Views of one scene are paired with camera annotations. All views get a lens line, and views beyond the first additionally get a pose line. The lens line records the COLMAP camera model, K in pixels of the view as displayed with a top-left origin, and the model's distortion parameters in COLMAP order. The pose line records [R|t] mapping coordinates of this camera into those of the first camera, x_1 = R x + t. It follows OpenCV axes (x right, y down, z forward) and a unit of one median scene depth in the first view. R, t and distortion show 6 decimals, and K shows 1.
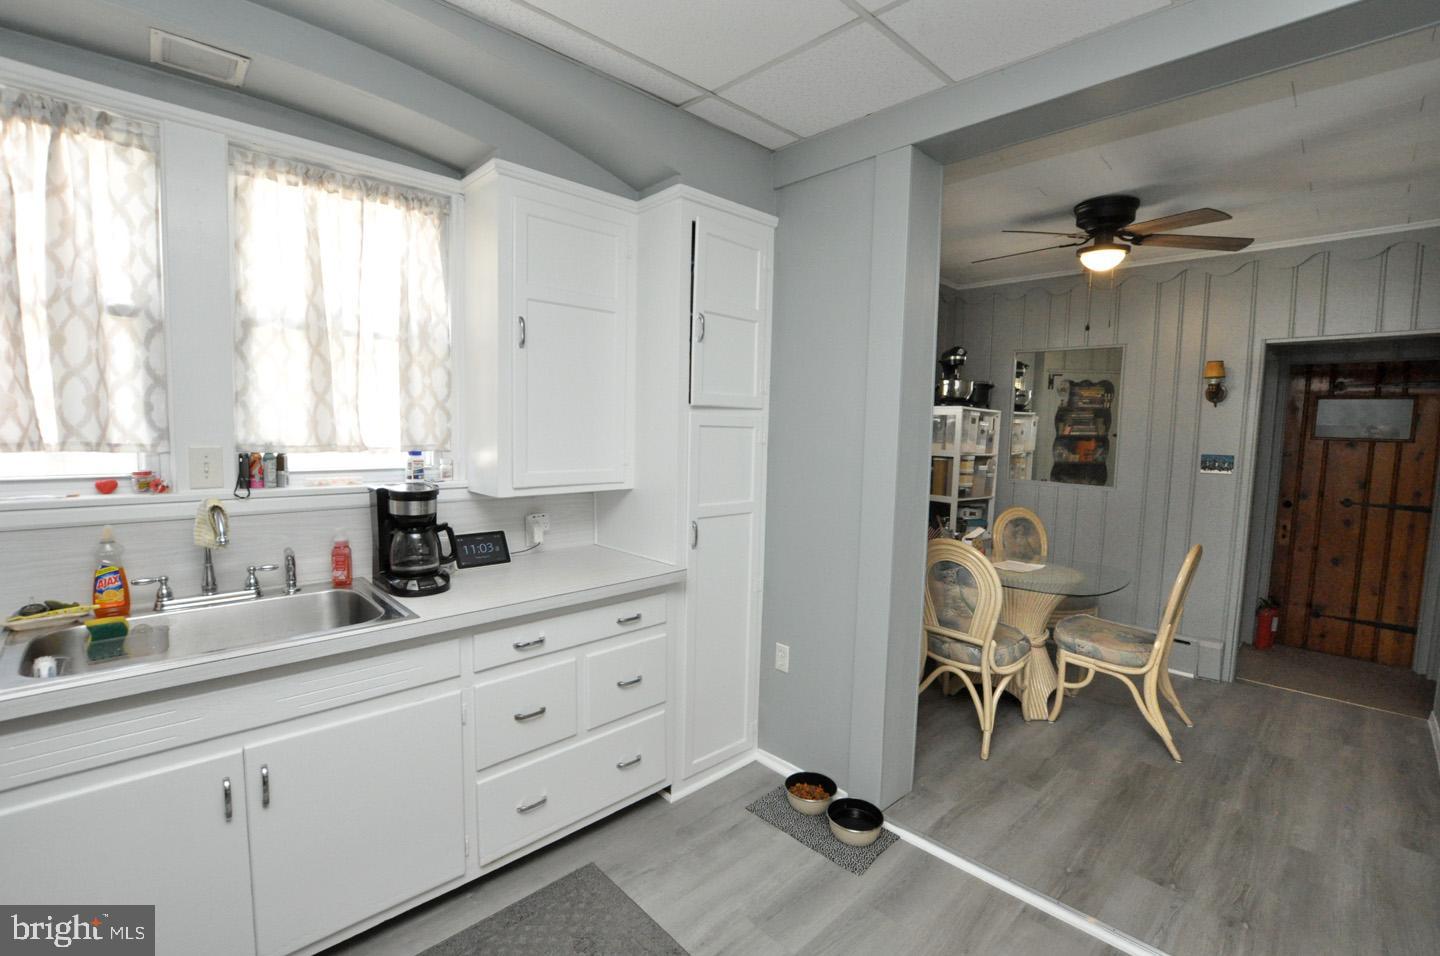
lens RADIAL K [[640.0, 0, 720.0], [0, 640.0, 478.0], [0, 0, 1]] dist [-0.039904, 0.009977]
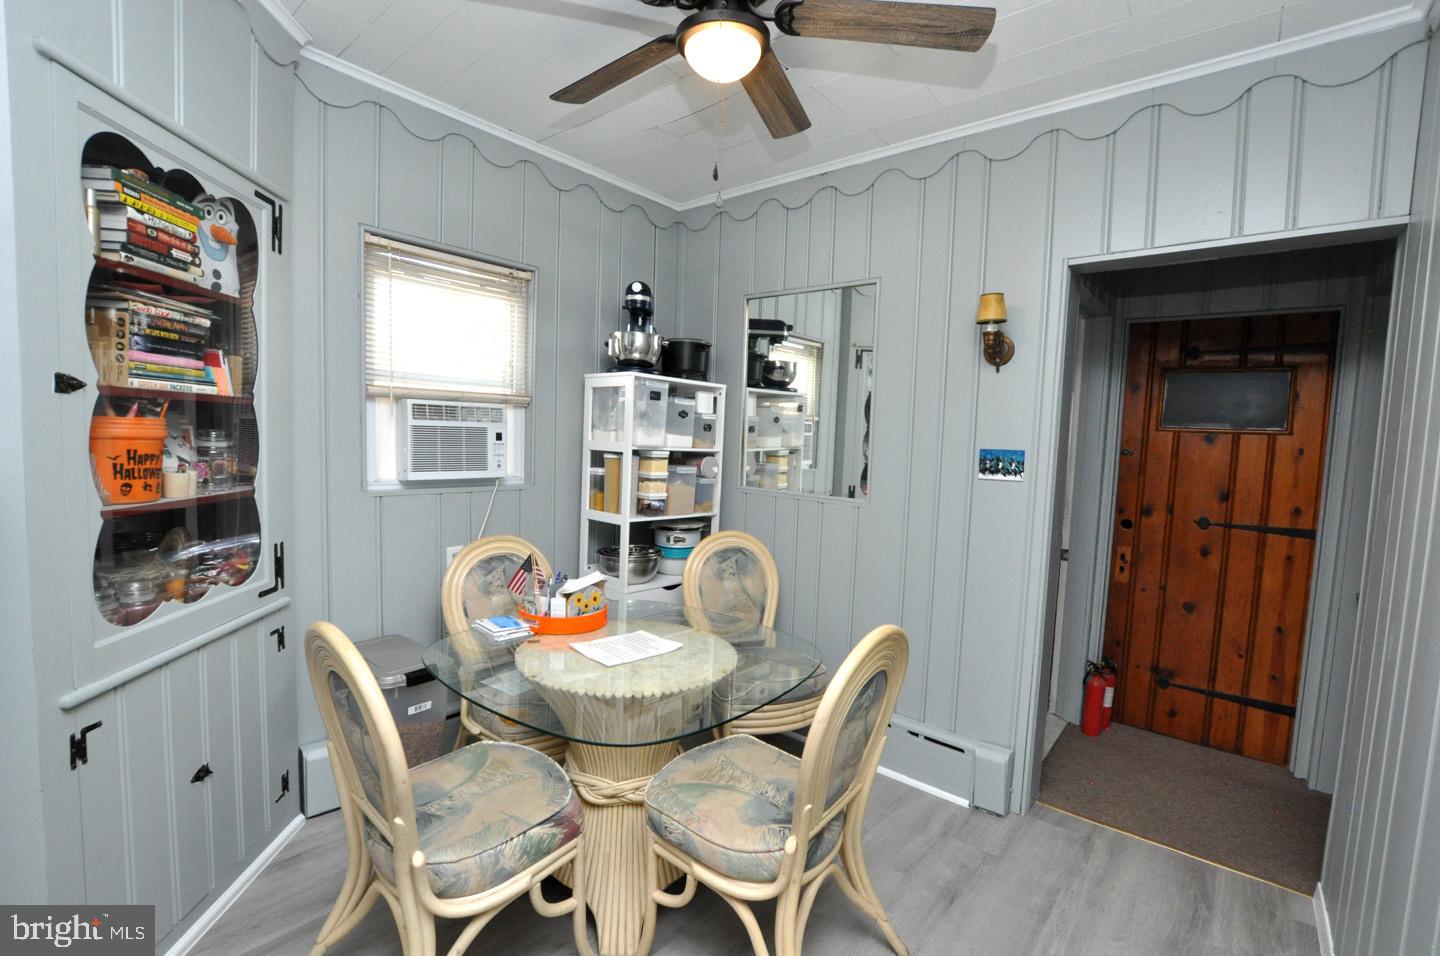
lens RADIAL K [[640.0, 0, 720.0], [0, 640.0, 478.0], [0, 0, 1]] dist [-0.039904, 0.009977]
pose [[0.994761, 0.002597, 0.102192, 0.408889], [-0.002041, 0.999983, -0.005543, -0.004419], [-0.102204, 0.005305, 0.994749, 0.366085]]
